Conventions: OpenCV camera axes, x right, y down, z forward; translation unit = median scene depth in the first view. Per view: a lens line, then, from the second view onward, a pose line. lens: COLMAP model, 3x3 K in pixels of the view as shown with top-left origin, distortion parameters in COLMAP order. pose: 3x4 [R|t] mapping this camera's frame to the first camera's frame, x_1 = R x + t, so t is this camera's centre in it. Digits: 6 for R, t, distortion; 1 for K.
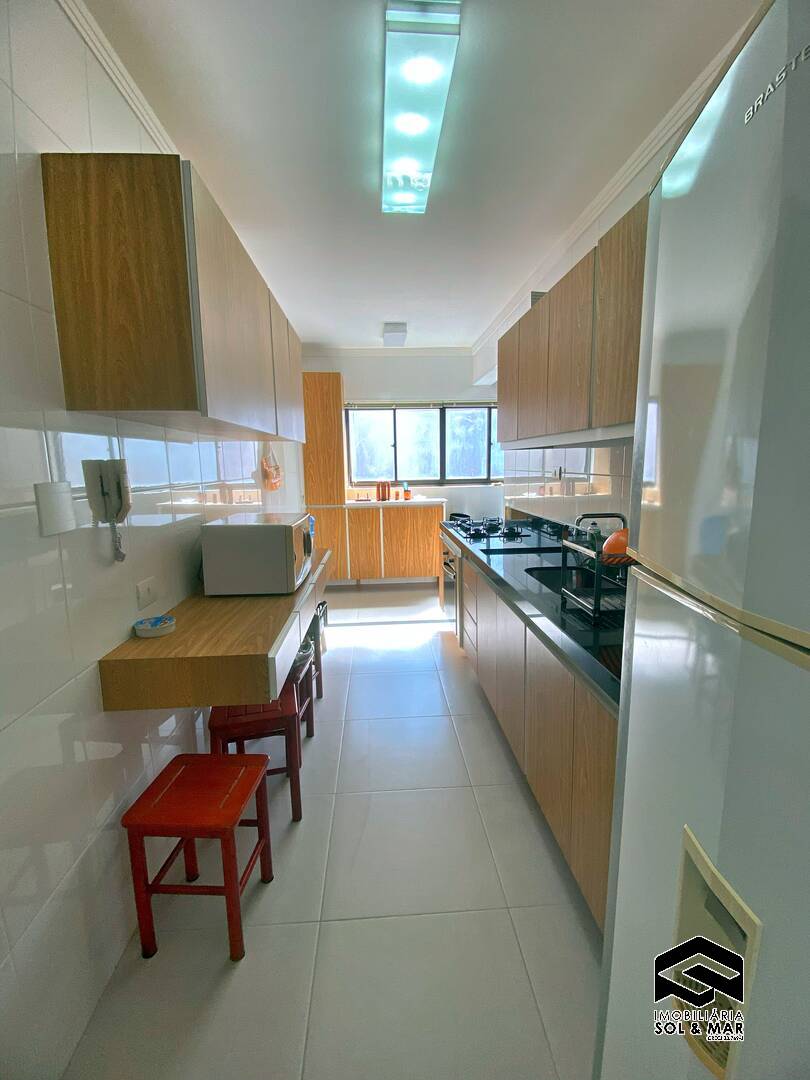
lens RADIAL K [[474.8, 0, 405.0], [0, 474.8, 540.0], [0, 0, 1]] dist [0.073205, 0.000014]
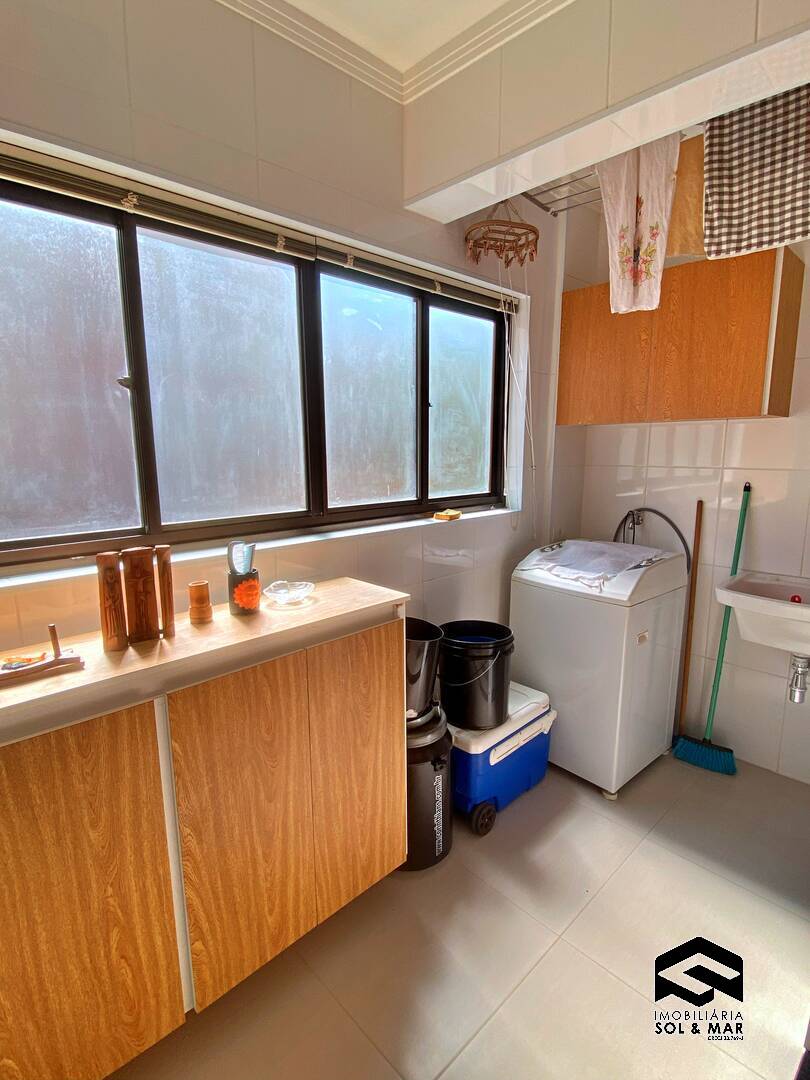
lens RADIAL K [[529.7, 0, 407.0], [0, 529.7, 534.3], [0, 0, 1]] dist [0.054354, -0.040889]
pose [[0.744793, -0.097899, 0.660075, -0.117229], [0.093630, 0.994726, 0.041886, -0.138175], [-0.660694, 0.030606, 0.750031, 0.805560]]
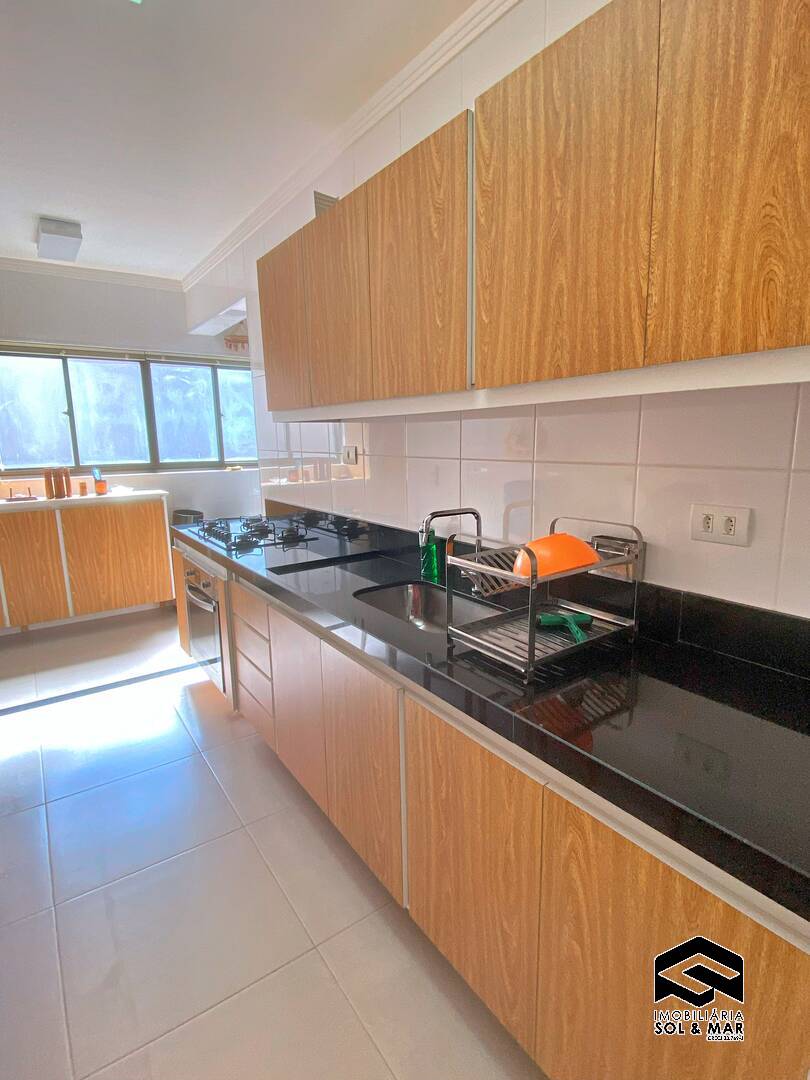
lens RADIAL K [[530.4, 0, 405.0], [0, 530.4, 540.0], [0, 0, 1]] dist [0.033354, -0.037595]
pose [[0.843970, -0.091532, 0.528523, -0.041527], [0.079999, 0.995792, 0.044710, -0.021972], [-0.530392, 0.004547, 0.847741, 0.148399]]
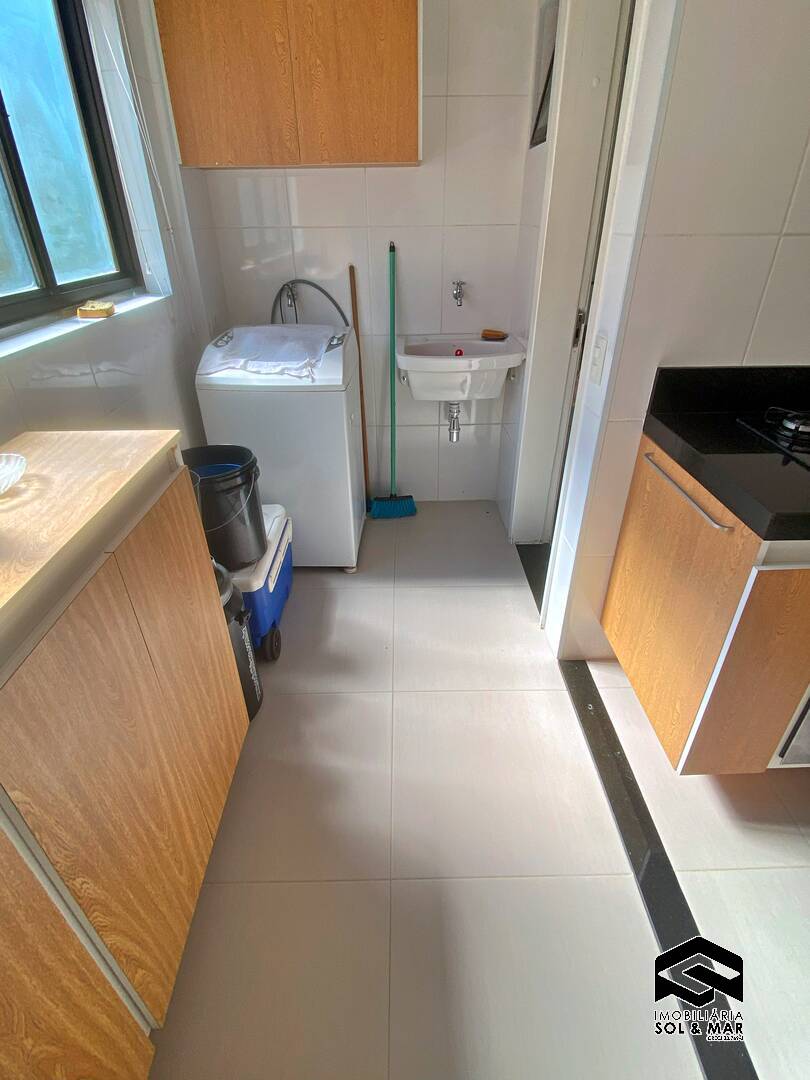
lens RADIAL K [[540.6, 0, 406.8], [0, 540.6, 529.2], [0, 0, 1]] dist [0.040696, -0.027045]
pose [[0.040484, -0.491420, 0.869981, -0.124484], [0.155825, 0.863147, 0.480308, -0.147780], [-0.986955, 0.116120, 0.111519, 0.931675]]
